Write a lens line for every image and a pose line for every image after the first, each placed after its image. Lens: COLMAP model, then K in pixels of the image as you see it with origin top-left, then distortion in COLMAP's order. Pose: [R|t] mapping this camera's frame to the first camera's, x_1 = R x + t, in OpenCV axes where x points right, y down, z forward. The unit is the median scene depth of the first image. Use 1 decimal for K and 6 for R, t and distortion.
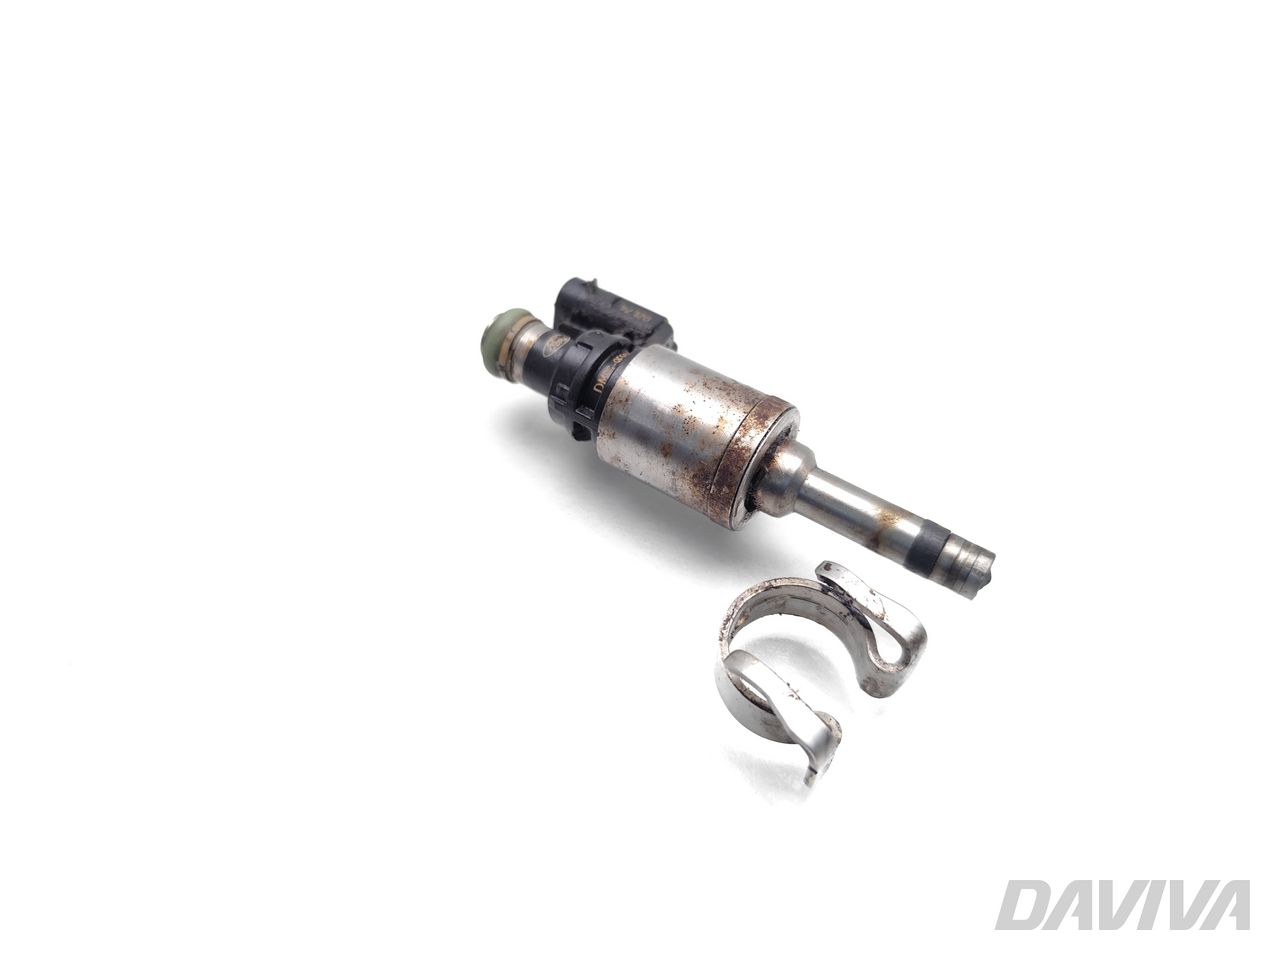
lens RADIAL K [[844.9, 0, 640.0], [0, 844.9, 480.0], [0, 0, 1]] dist [0.002616, 0.000118]
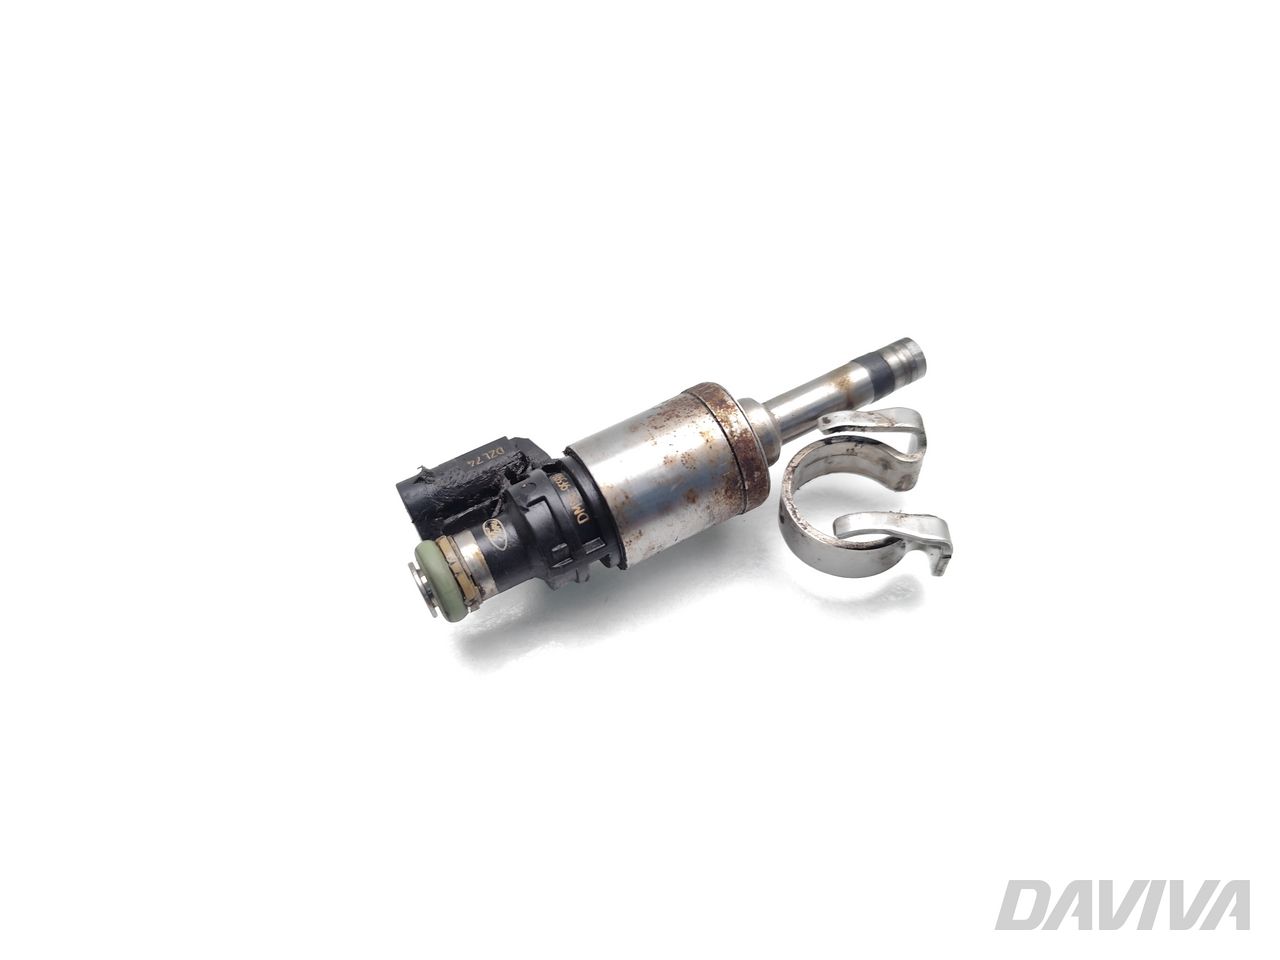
lens RADIAL K [[844.9, 0, 640.0], [0, 844.9, 480.0], [0, 0, 1]] dist [0.002616, 0.000118]
pose [[0.480988, -0.727738, 0.488925, -0.459575], [0.742159, 0.634858, 0.214840, -0.300892], [-0.466745, 0.259524, 0.845456, 0.195662]]
